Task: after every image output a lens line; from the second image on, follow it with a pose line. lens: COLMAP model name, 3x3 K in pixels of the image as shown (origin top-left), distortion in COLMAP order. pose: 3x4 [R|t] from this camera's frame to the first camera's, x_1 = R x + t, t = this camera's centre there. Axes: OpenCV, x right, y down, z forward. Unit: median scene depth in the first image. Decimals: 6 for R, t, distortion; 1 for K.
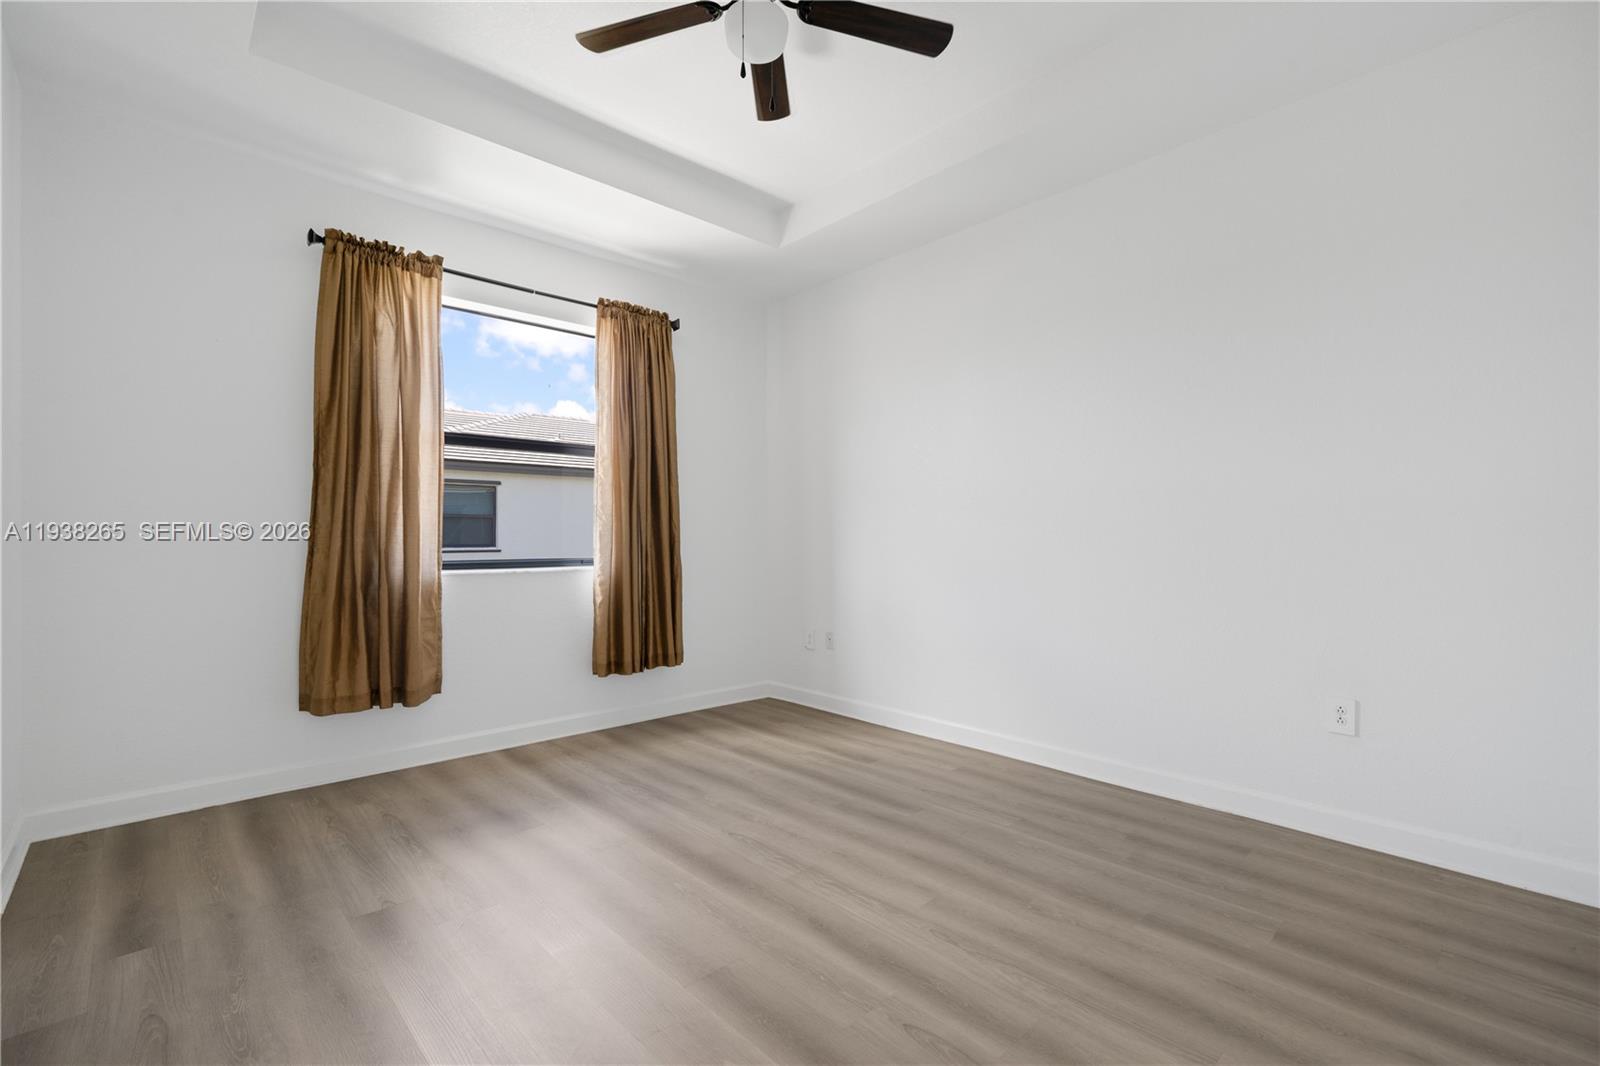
lens RADIAL K [[697.9, 0, 799.9], [0, 697.9, 539.0], [0, 0, 1]] dist [0.000997, -0.000395]
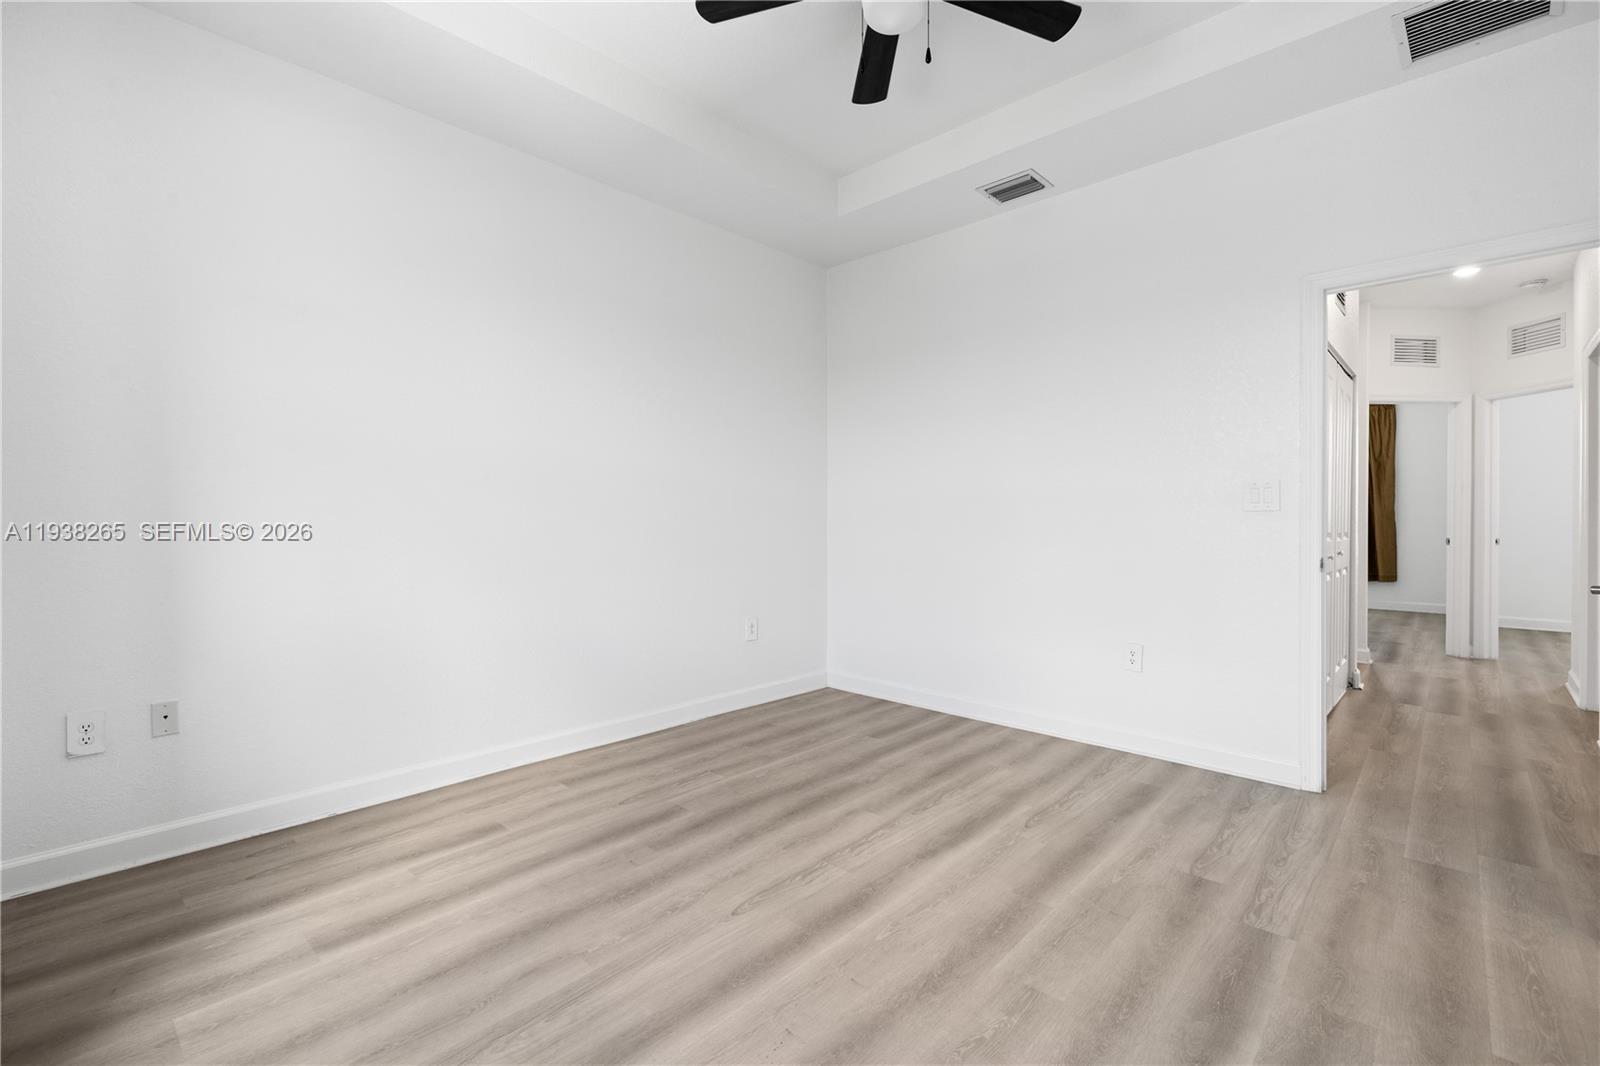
lens RADIAL K [[697.9, 0, 790.8], [0, 697.9, 526.1], [0, 0, 1]] dist [0.000997, -0.000395]
pose [[-0.051565, -0.004366, 0.998660, -0.791256], [0.002362, 0.999987, 0.004494, 0.004559], [-0.998667, 0.002590, -0.051554, 0.915777]]
